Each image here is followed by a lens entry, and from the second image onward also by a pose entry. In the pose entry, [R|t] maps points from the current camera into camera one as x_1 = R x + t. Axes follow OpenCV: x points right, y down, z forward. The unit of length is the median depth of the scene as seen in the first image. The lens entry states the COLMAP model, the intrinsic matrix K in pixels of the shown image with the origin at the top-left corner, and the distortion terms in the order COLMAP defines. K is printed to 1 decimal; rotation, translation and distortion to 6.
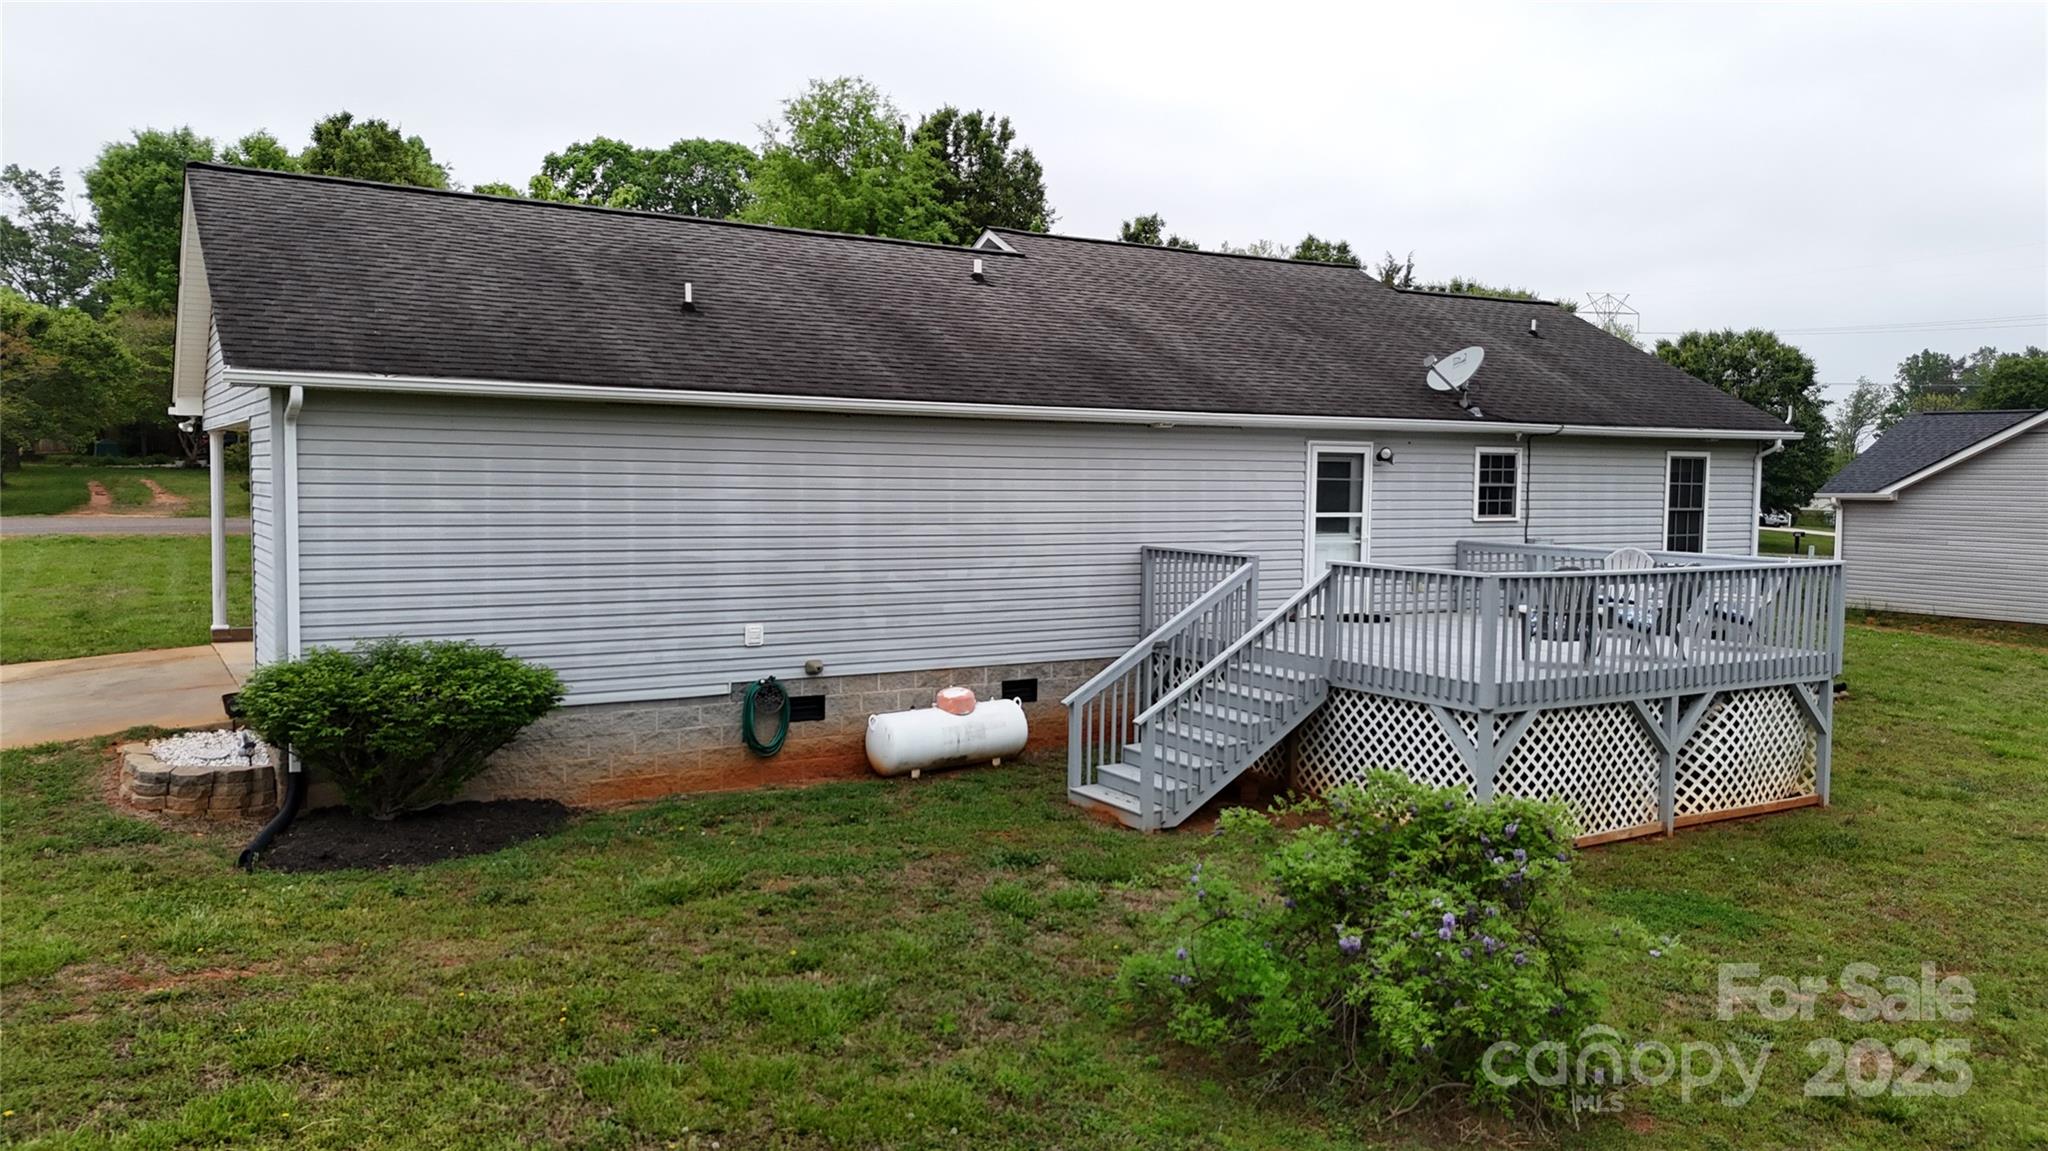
lens RADIAL K [[1506.6, 0, 1024.0], [0, 1506.6, 575.5], [0, 0, 1]] dist [-0.000348, -0.000329]
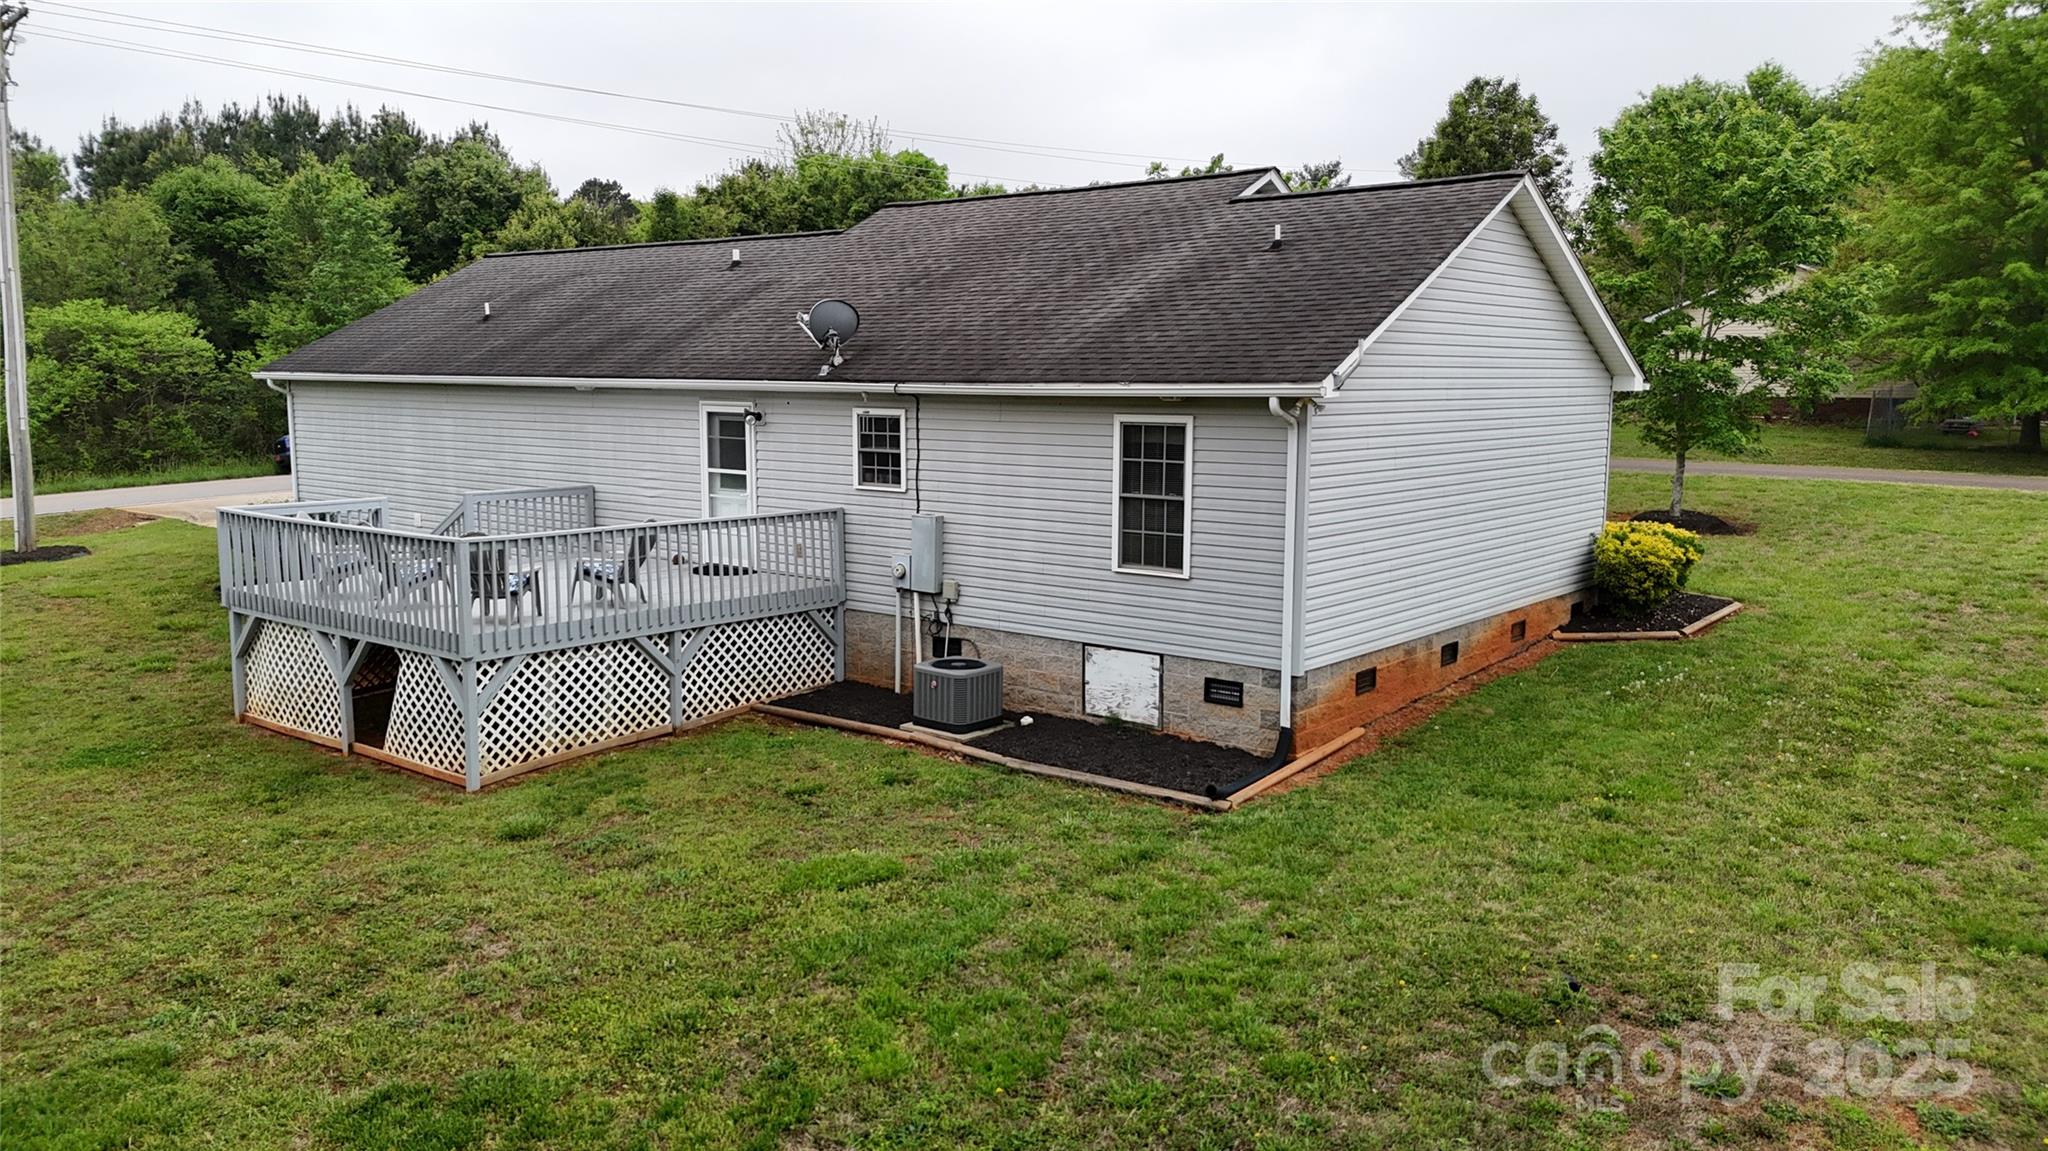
lens RADIAL K [[1574.8, 0, 1024.0], [0, 1574.8, 575.5], [0, 0, 1]] dist [0.005274, 0.000385]
pose [[0.355392, 0.116870, -0.927382, 1.259312], [-0.063914, 0.992869, 0.100630, -0.088205], [0.932530, 0.023509, 0.360327, 0.764011]]
